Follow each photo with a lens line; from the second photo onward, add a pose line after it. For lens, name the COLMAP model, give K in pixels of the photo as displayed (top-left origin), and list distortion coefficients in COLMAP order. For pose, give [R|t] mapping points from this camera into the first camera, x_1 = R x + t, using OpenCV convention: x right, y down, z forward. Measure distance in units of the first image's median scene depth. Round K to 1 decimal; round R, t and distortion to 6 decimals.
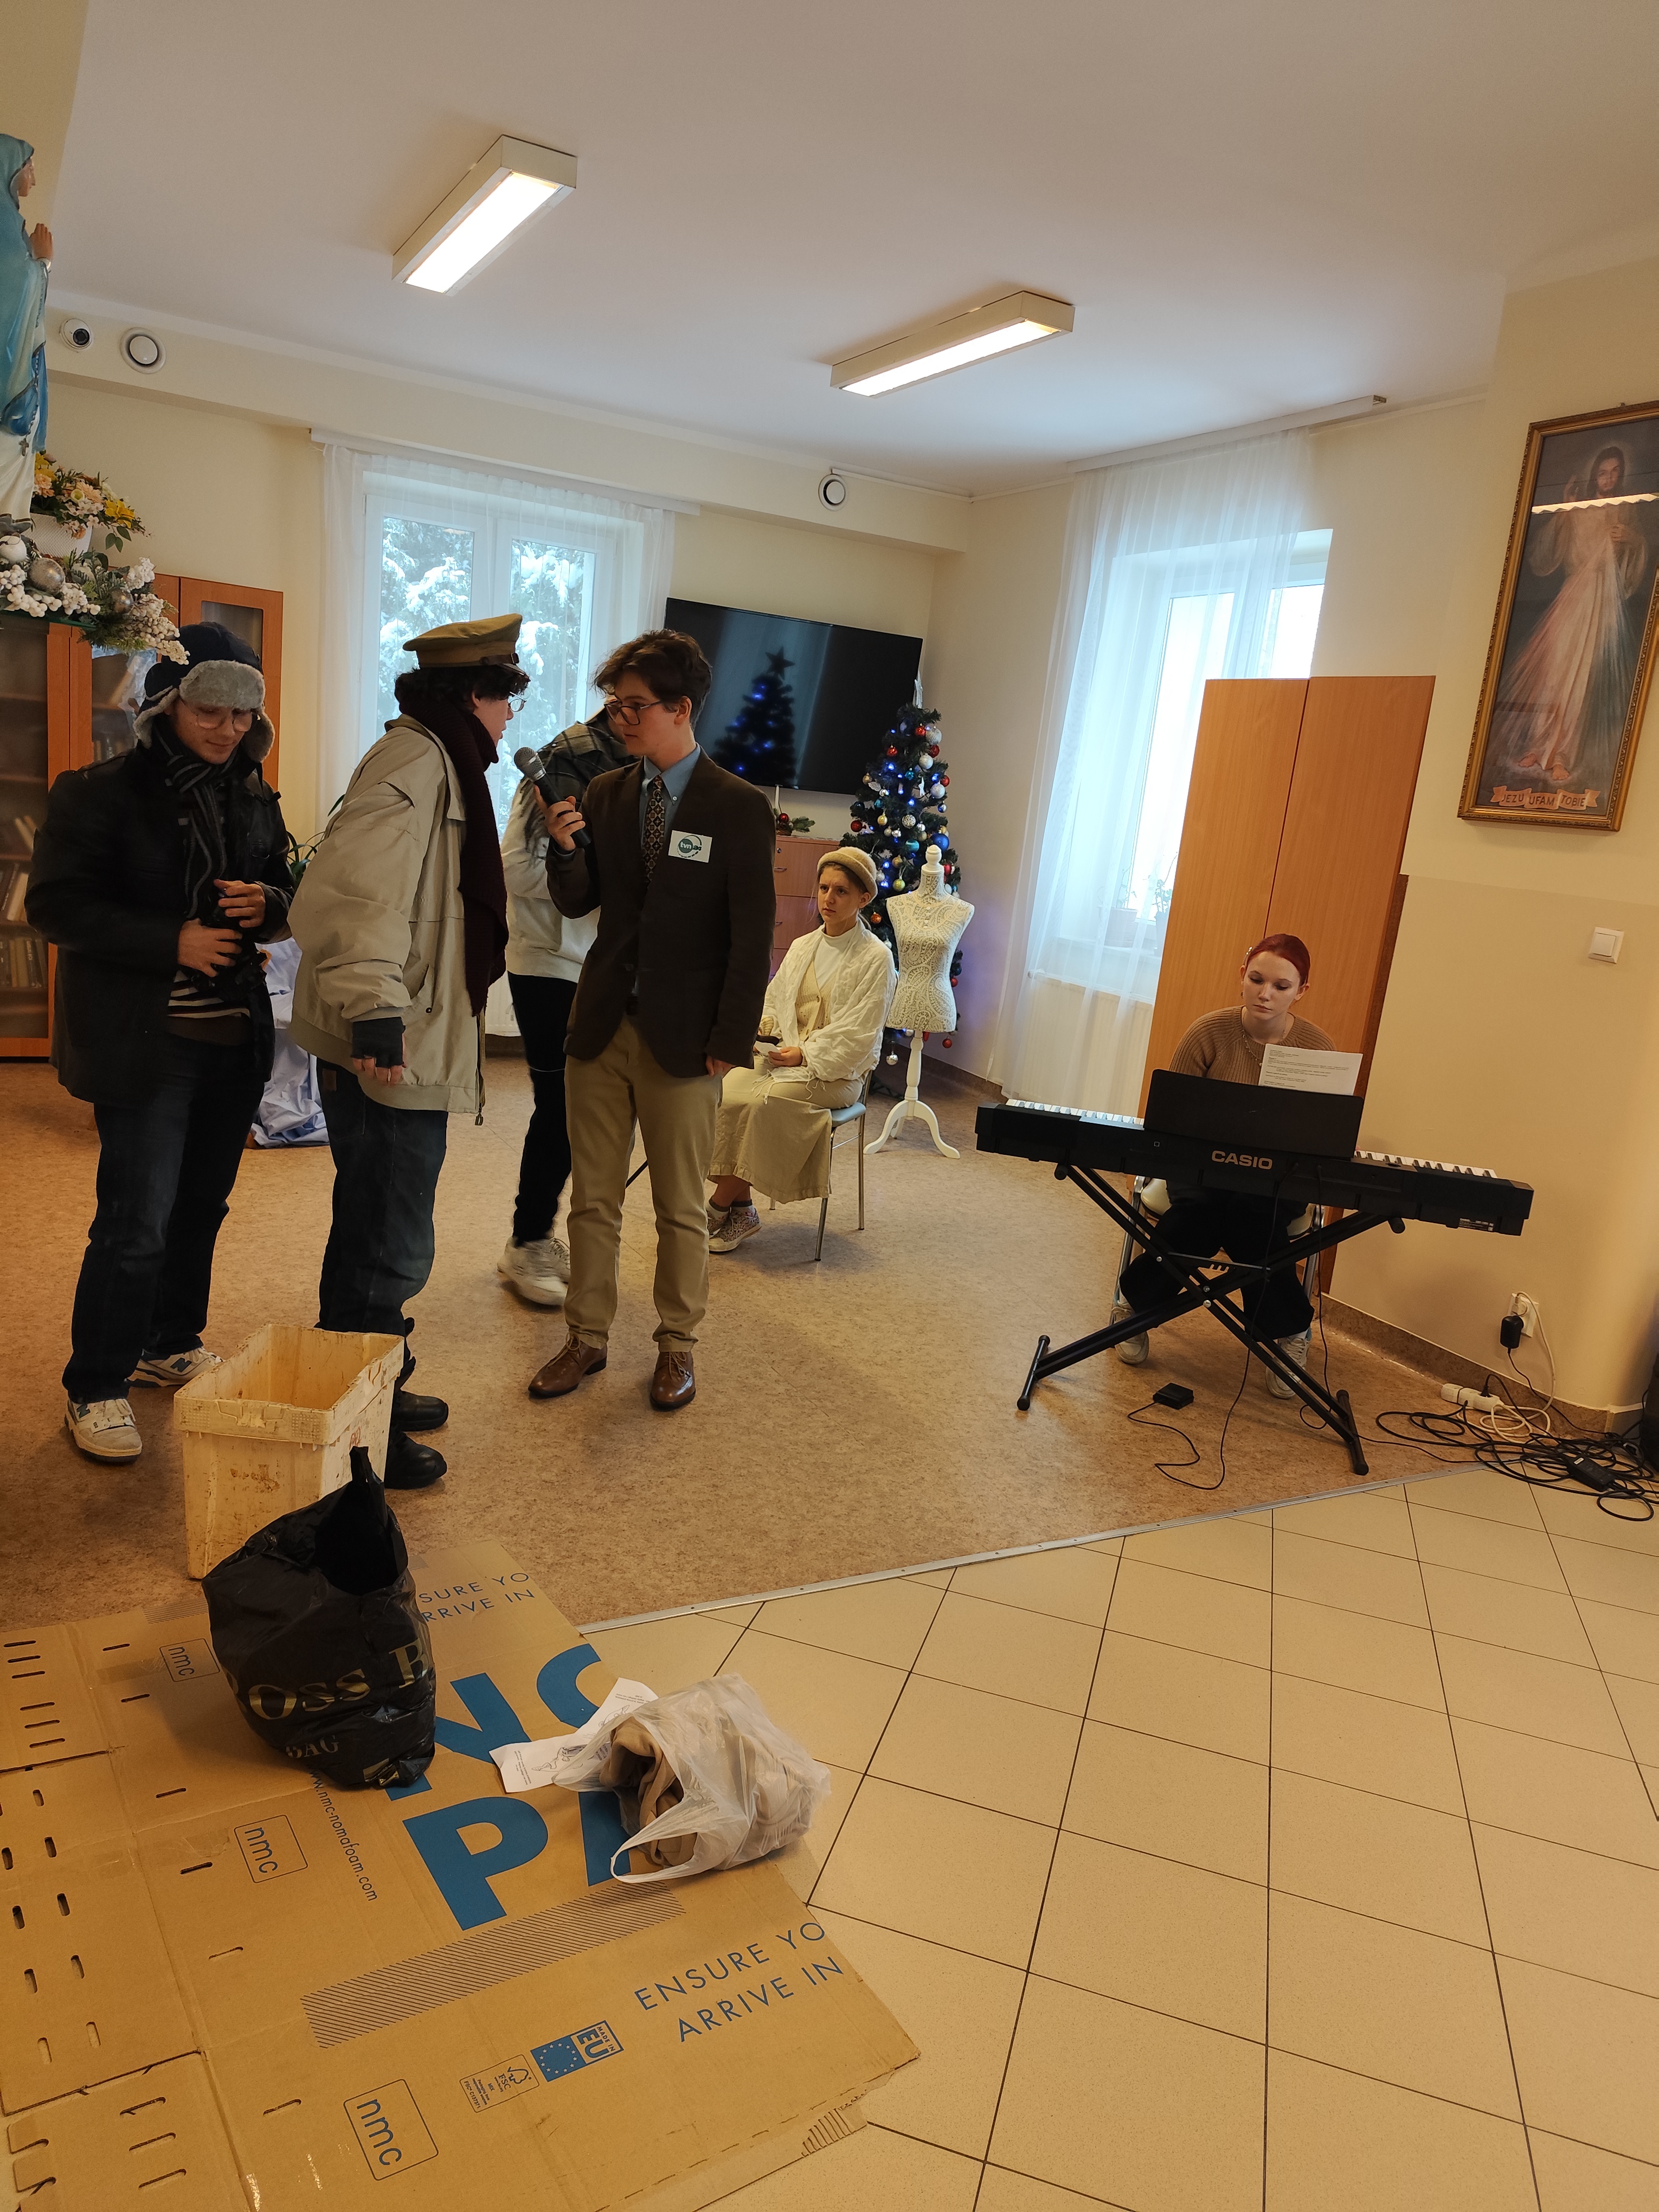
lens RADIAL K [[1511.5, 0, 827.3], [0, 1511.5, 1110.5], [0, 0, 1]] dist [0.052881, -0.062477]
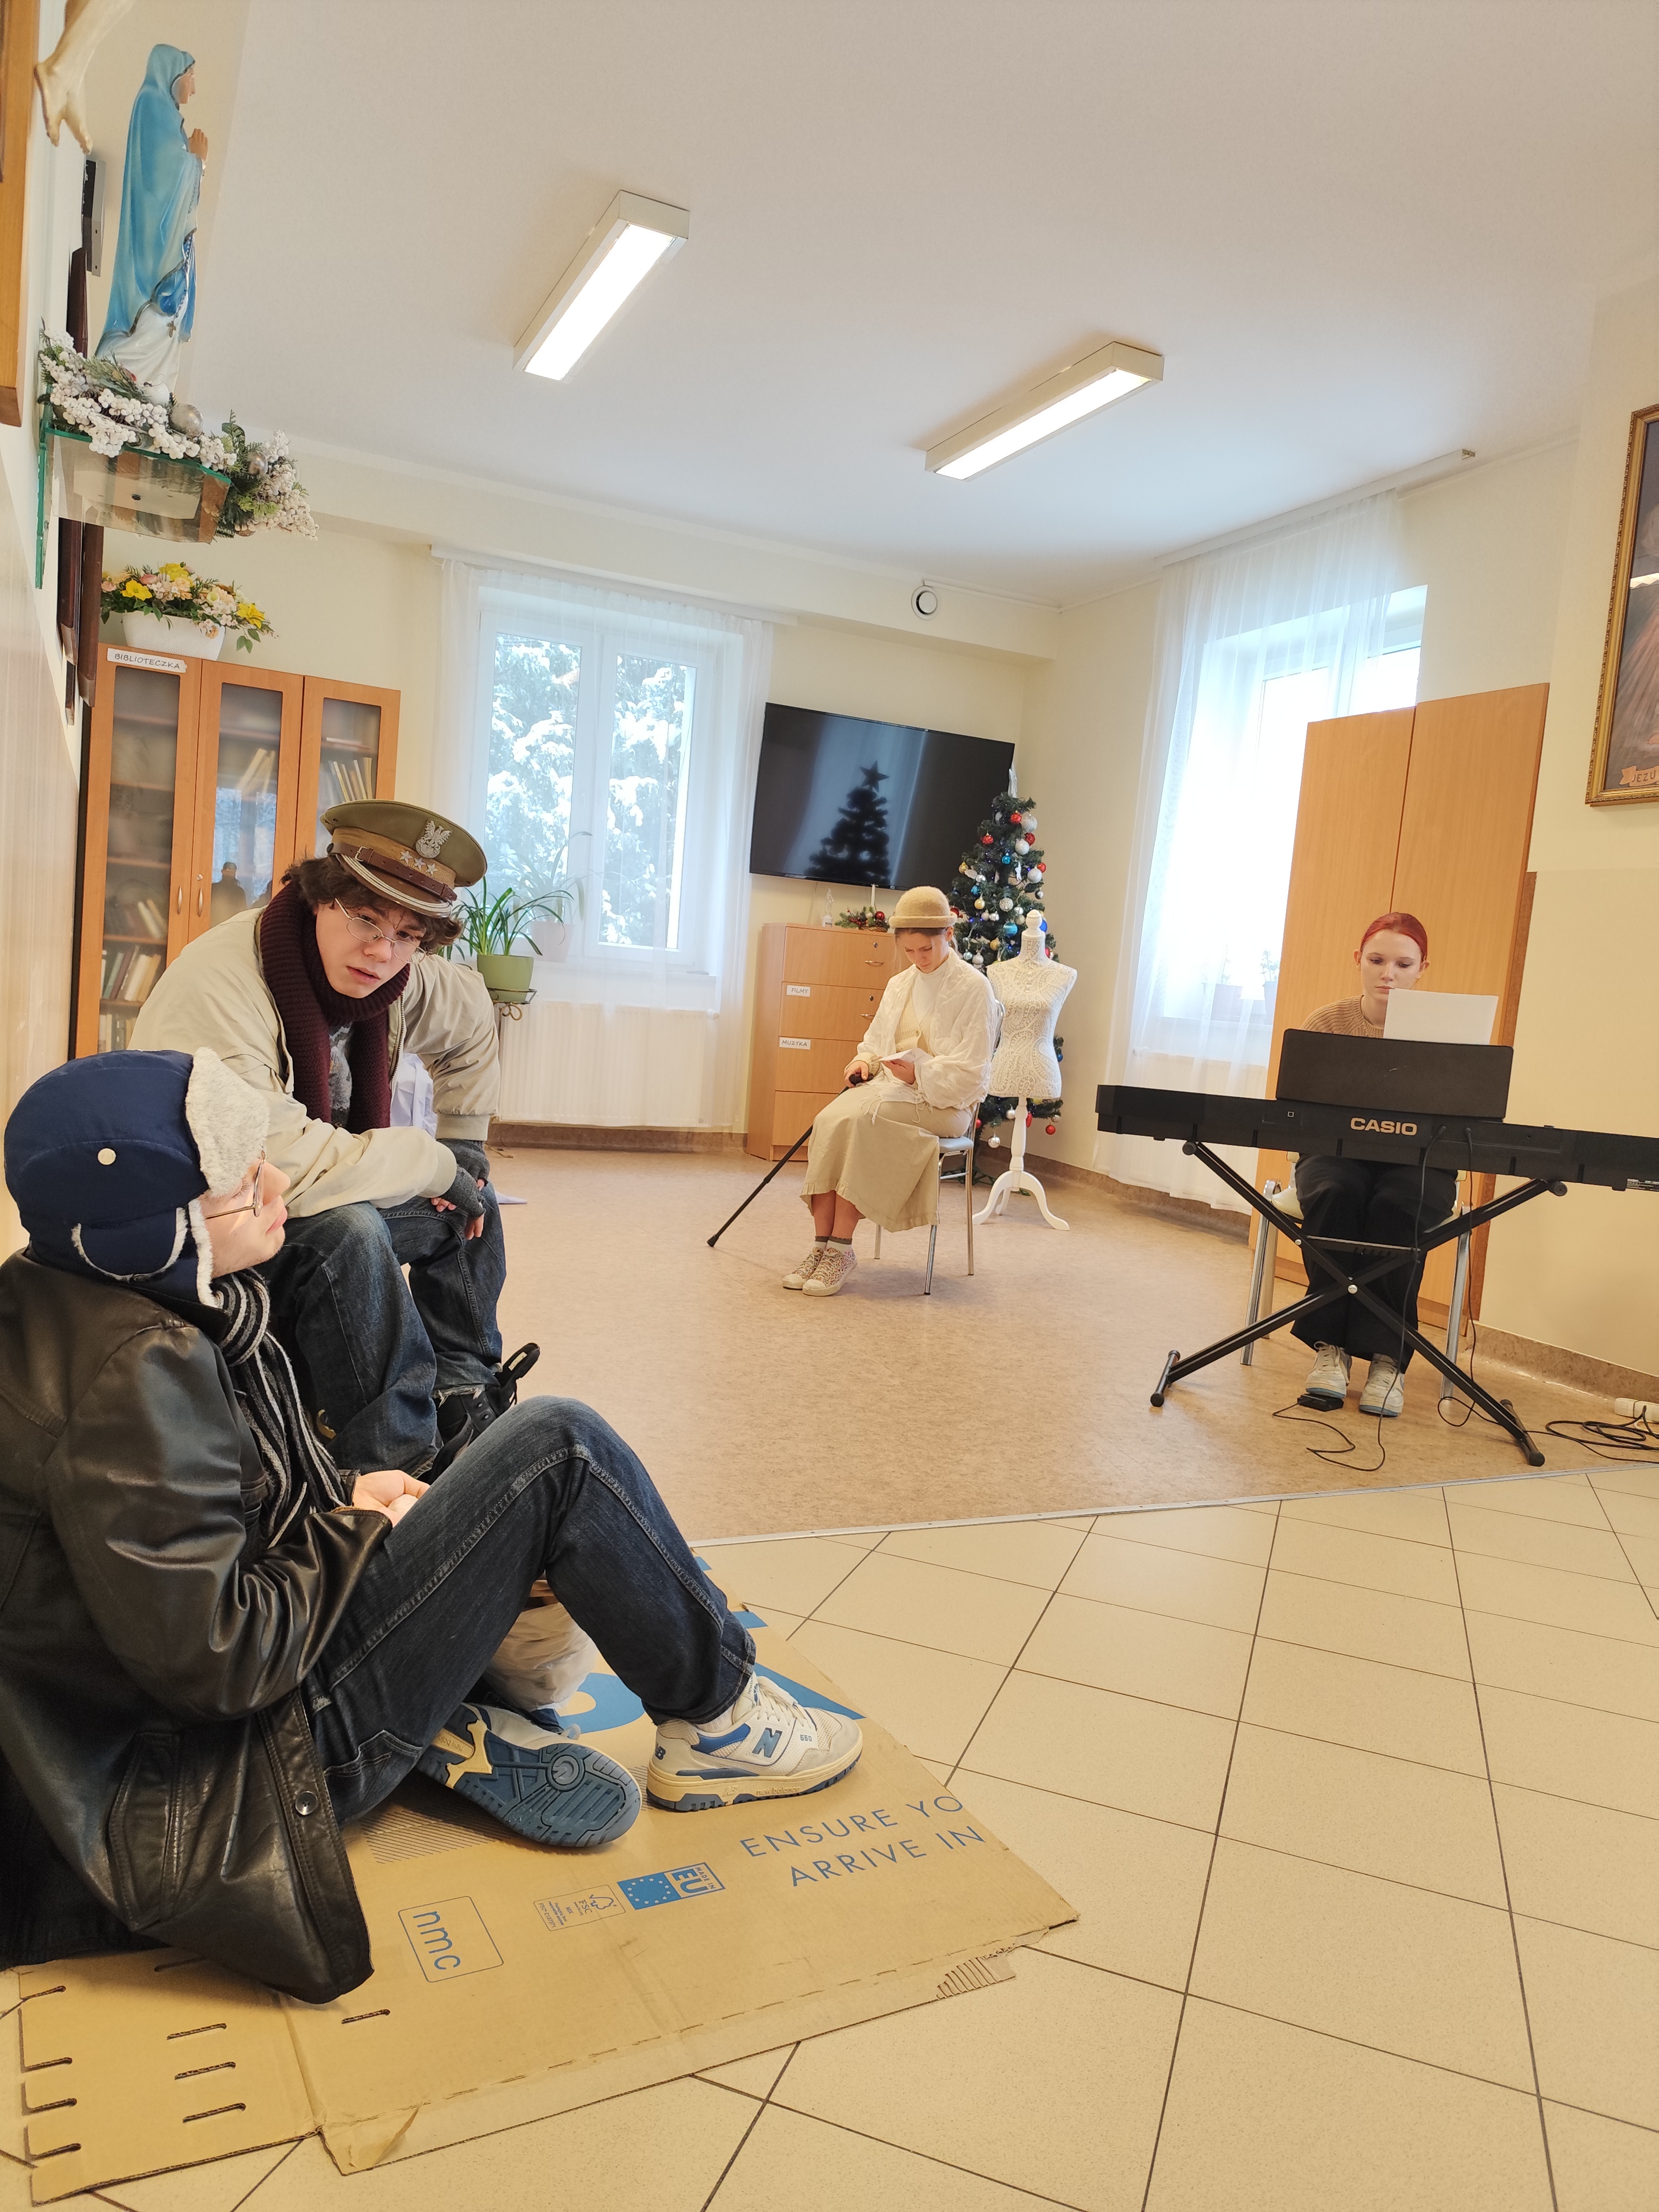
lens RADIAL K [[1513.0, 0, 827.8], [0, 1513.0, 1110.7], [0, 0, 1]] dist [0.051074, -0.063554]
pose [[0.998326, -0.014040, -0.056105, -0.016139], [0.006272, 0.990649, -0.136291, 0.132353], [0.057494, 0.135711, 0.989079, 0.038638]]
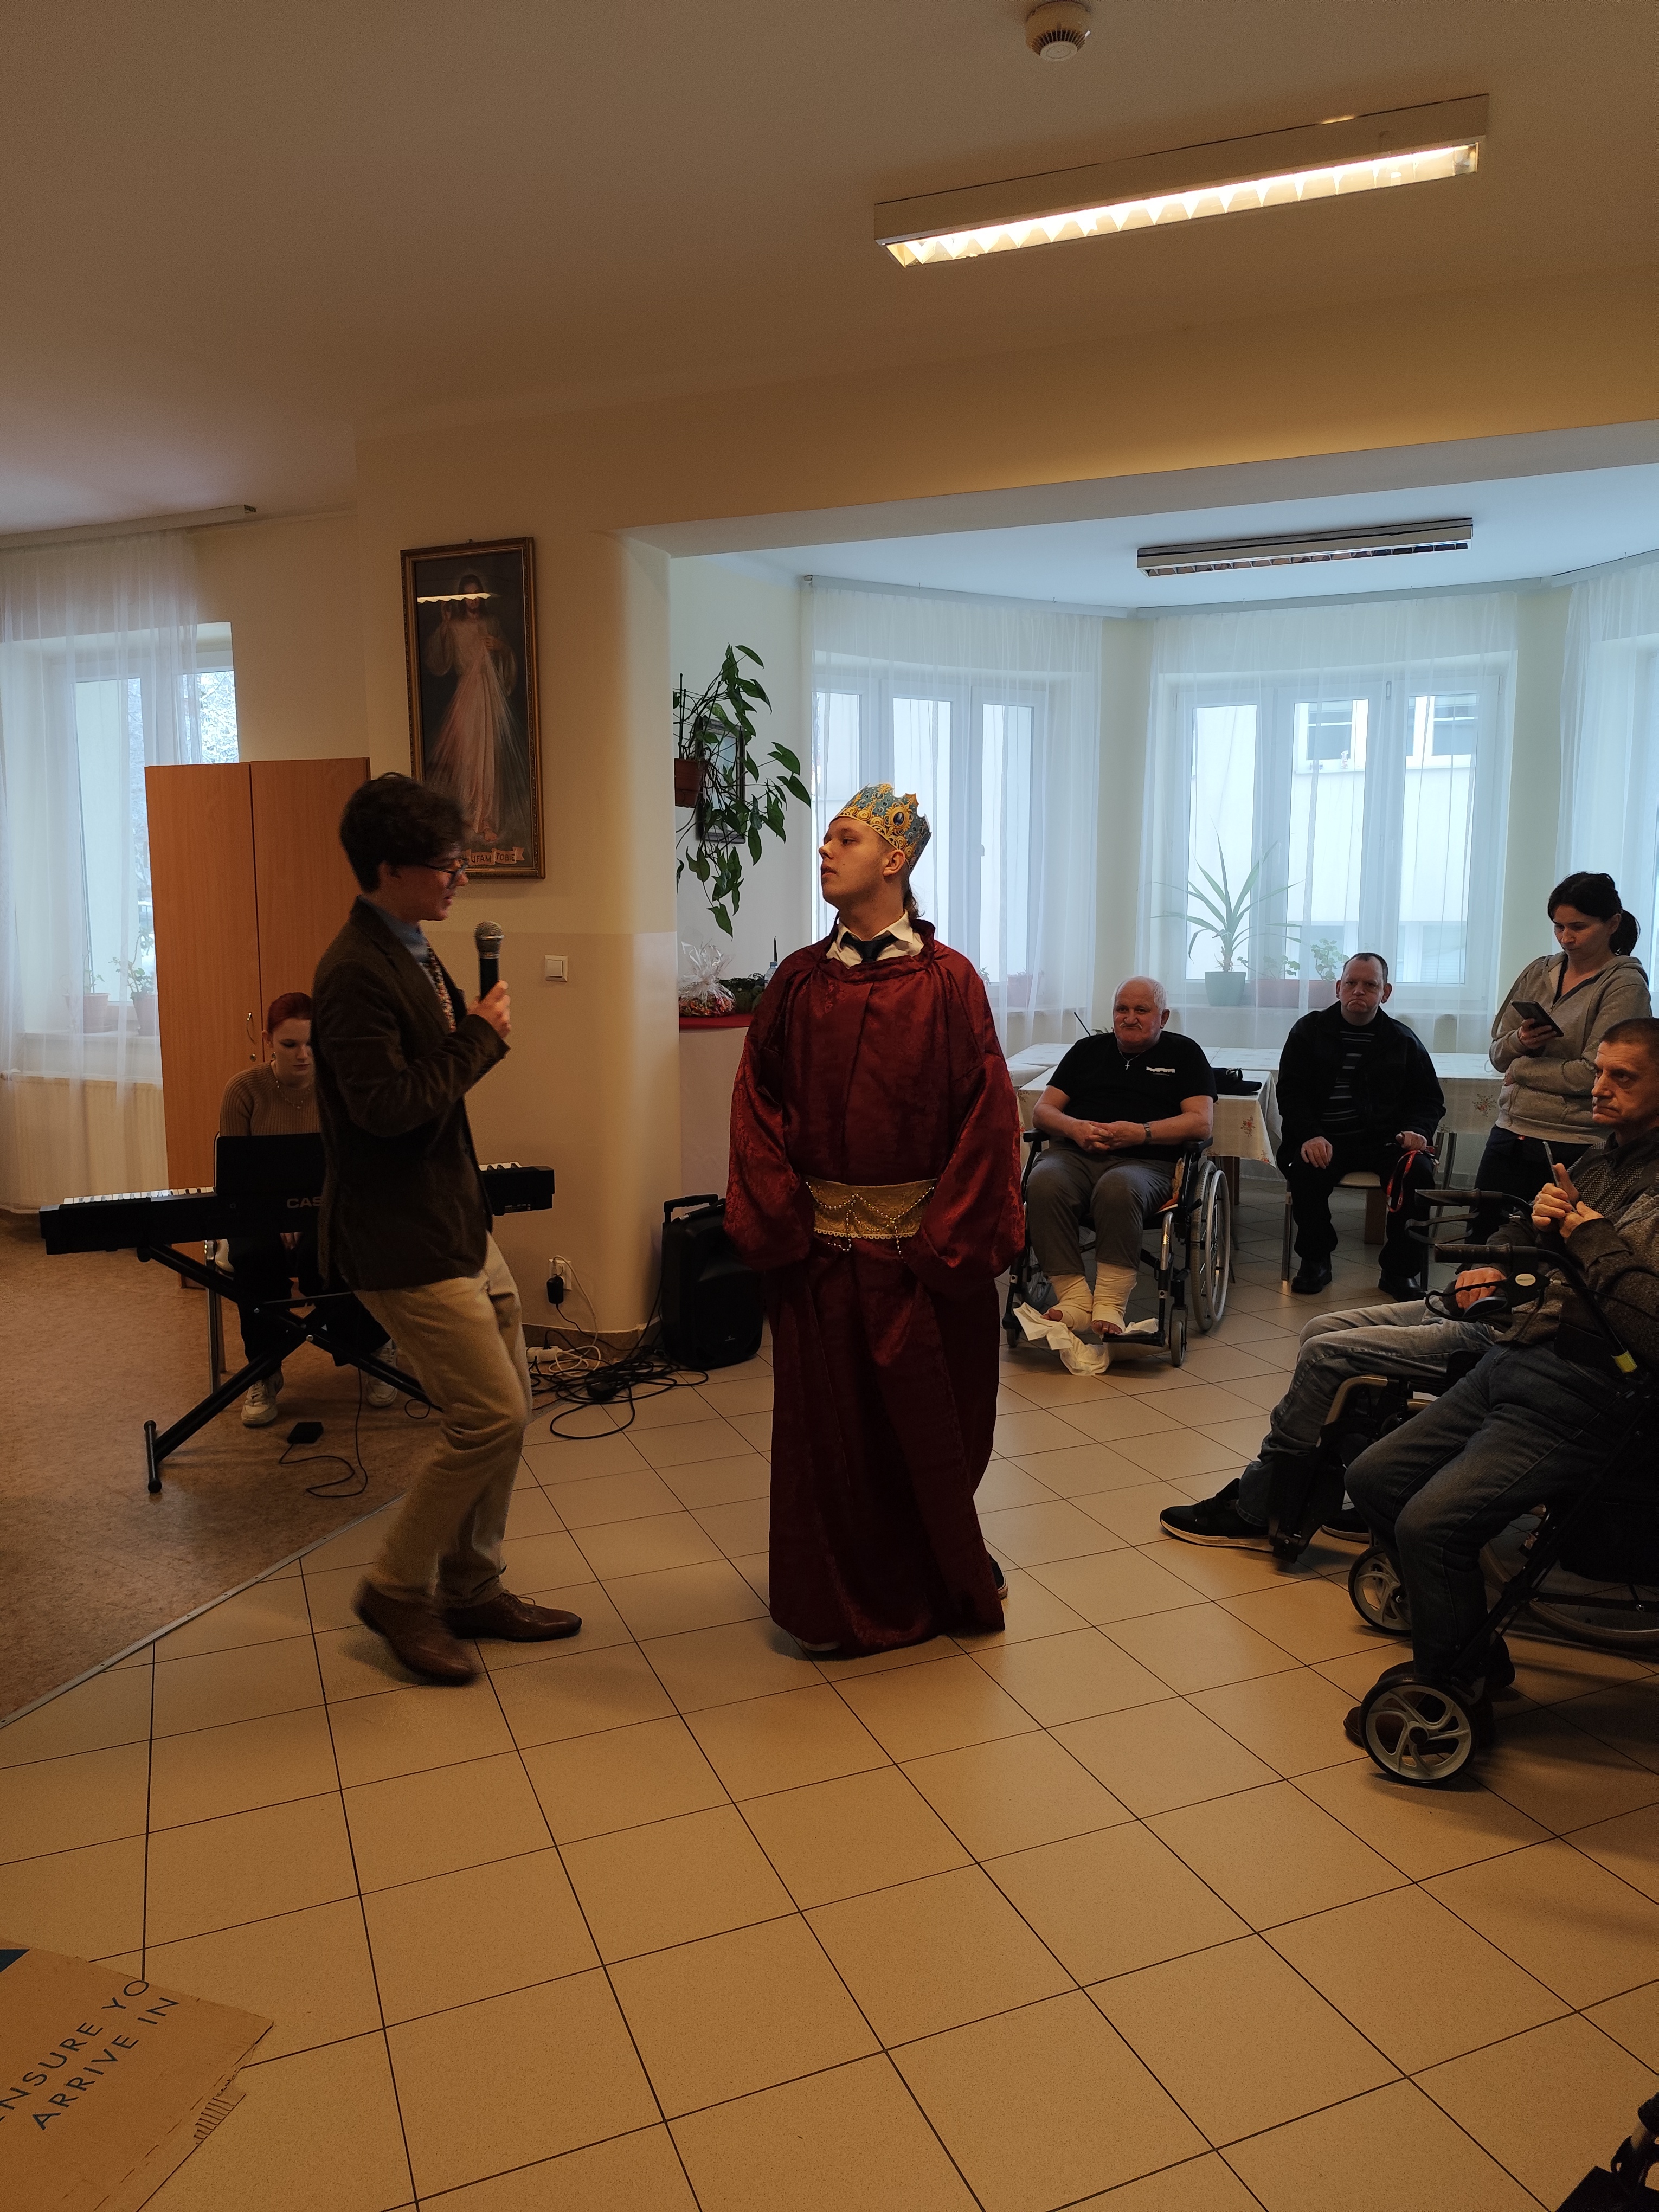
lens RADIAL K [[1511.3, 0, 828.2], [0, 1511.3, 1097.6], [0, 0, 1]] dist [0.048558, -0.054089]
pose [[0.768613, -0.188811, 0.611216, -0.090402], [0.213294, 0.976417, 0.033404, 0.001049], [-0.603109, 0.104694, 0.790758, -0.097770]]
